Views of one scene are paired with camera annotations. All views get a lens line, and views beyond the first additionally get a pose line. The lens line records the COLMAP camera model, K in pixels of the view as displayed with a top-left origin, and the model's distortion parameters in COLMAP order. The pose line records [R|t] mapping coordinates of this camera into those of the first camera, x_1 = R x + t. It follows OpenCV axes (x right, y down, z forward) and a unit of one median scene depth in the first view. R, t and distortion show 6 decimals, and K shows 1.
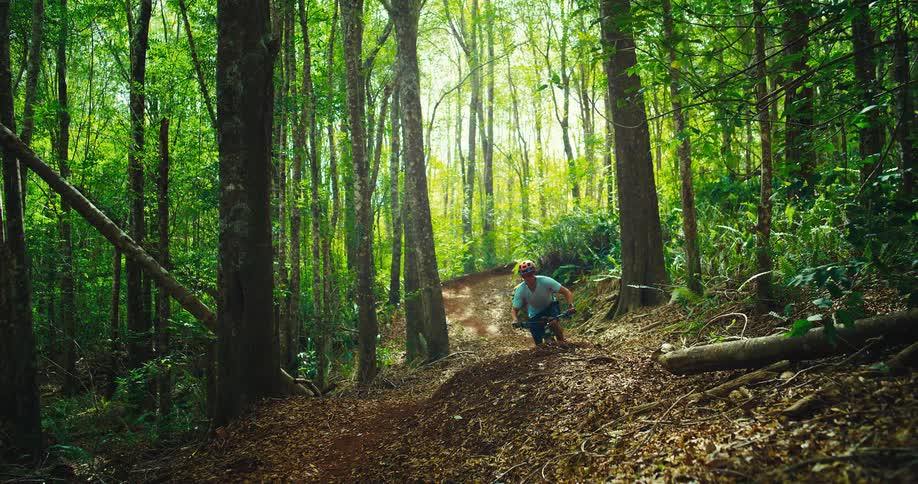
lens RADIAL K [[824.7, 0, 459.0], [0, 824.7, 242.0], [0, 0, 1]] dist [-0.111473, 0.055427]
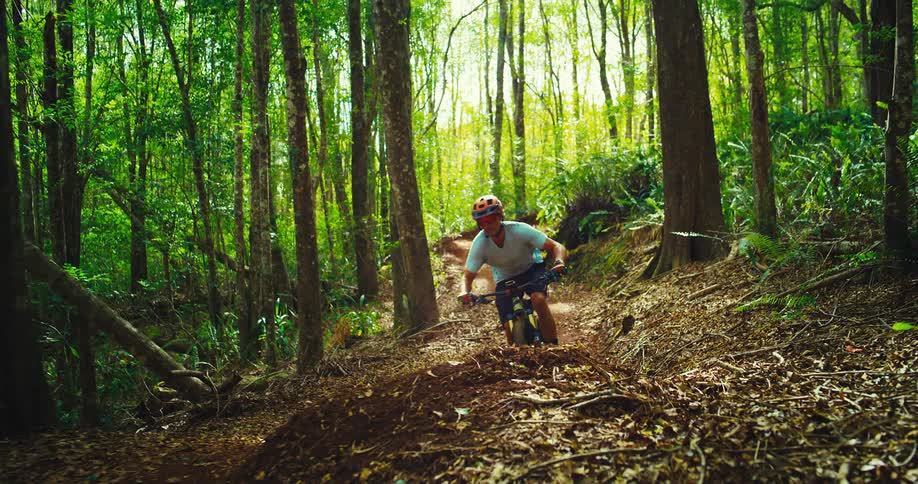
lens RADIAL K [[824.7, 0, 459.0], [0, 824.7, 242.0], [0, 0, 1]] dist [-0.111473, 0.055427]
pose [[0.998762, -0.000331, -0.049744, 0.029580], [0.003225, 0.998305, 0.058108, 0.010053], [0.049641, -0.058196, 0.997070, 0.148955]]
